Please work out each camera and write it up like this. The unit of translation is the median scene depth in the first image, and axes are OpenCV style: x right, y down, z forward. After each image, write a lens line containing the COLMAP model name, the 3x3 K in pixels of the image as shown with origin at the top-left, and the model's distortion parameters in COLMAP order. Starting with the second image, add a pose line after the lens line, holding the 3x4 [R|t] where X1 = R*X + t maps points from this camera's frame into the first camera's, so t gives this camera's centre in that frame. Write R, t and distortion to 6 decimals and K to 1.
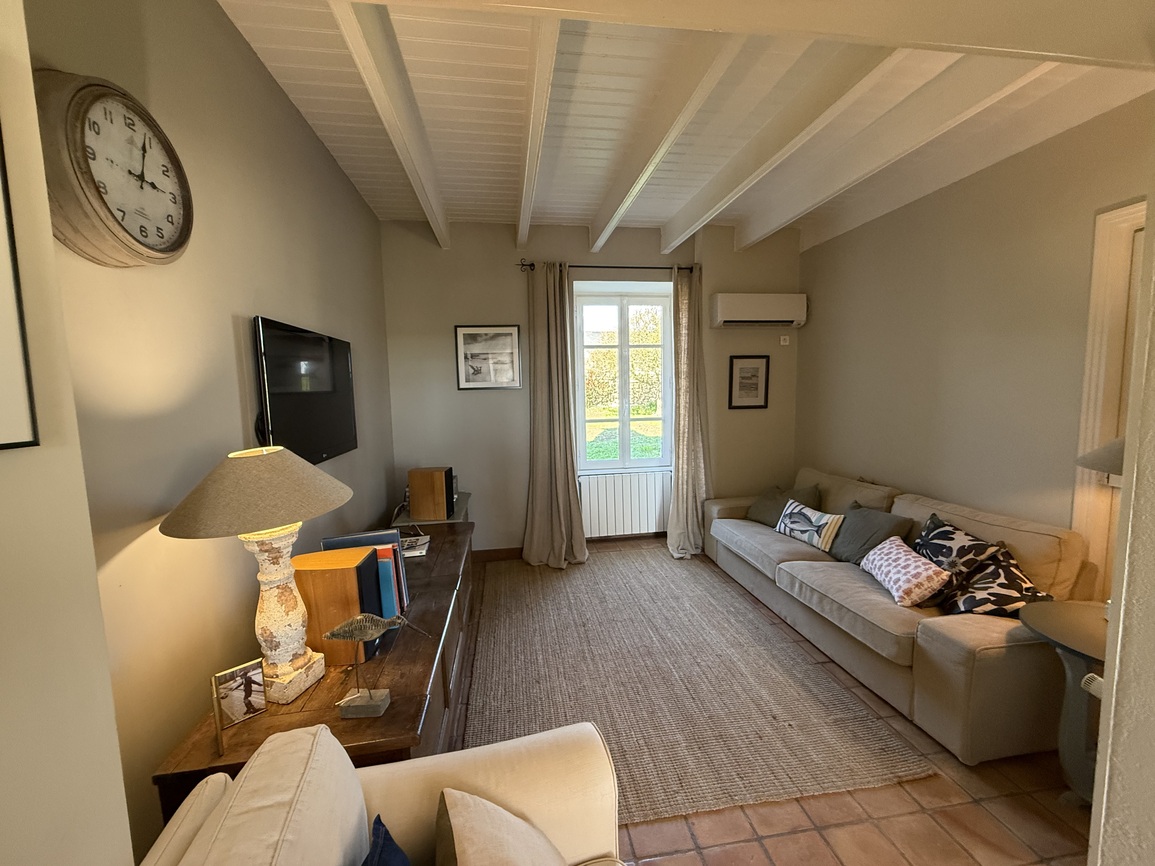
lens RADIAL K [[459.6, 0, 569.1], [0, 459.6, 440.1], [0, 0, 1]] dist [0.000088, 0.000634]
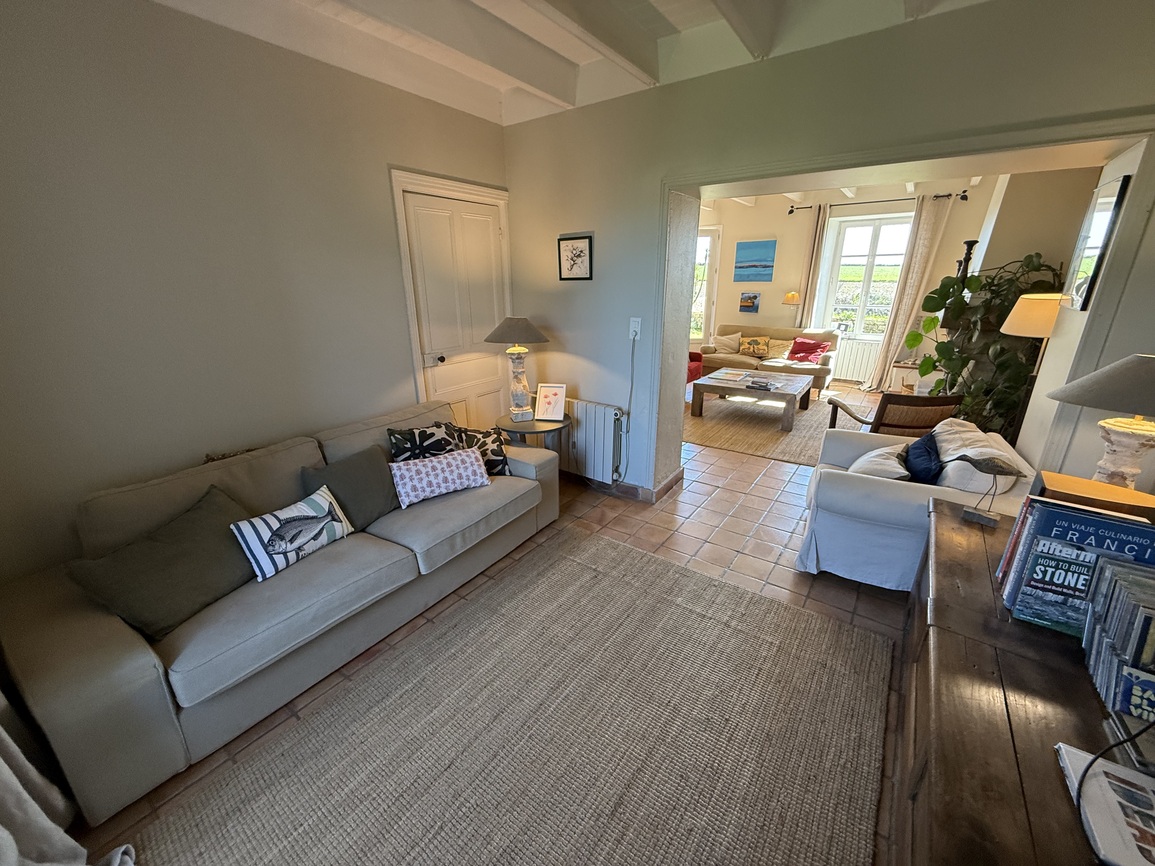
lens RADIAL K [[459.6, 0, 574.4], [0, 459.6, 432.0], [0, 0, 1]] dist [0.000088, 0.000634]
pose [[-0.742598, -0.185664, 0.643489, -0.188006], [0.088467, 0.925195, 0.369037, -0.174832], [-0.663869, 0.330973, -0.670622, 1.360014]]
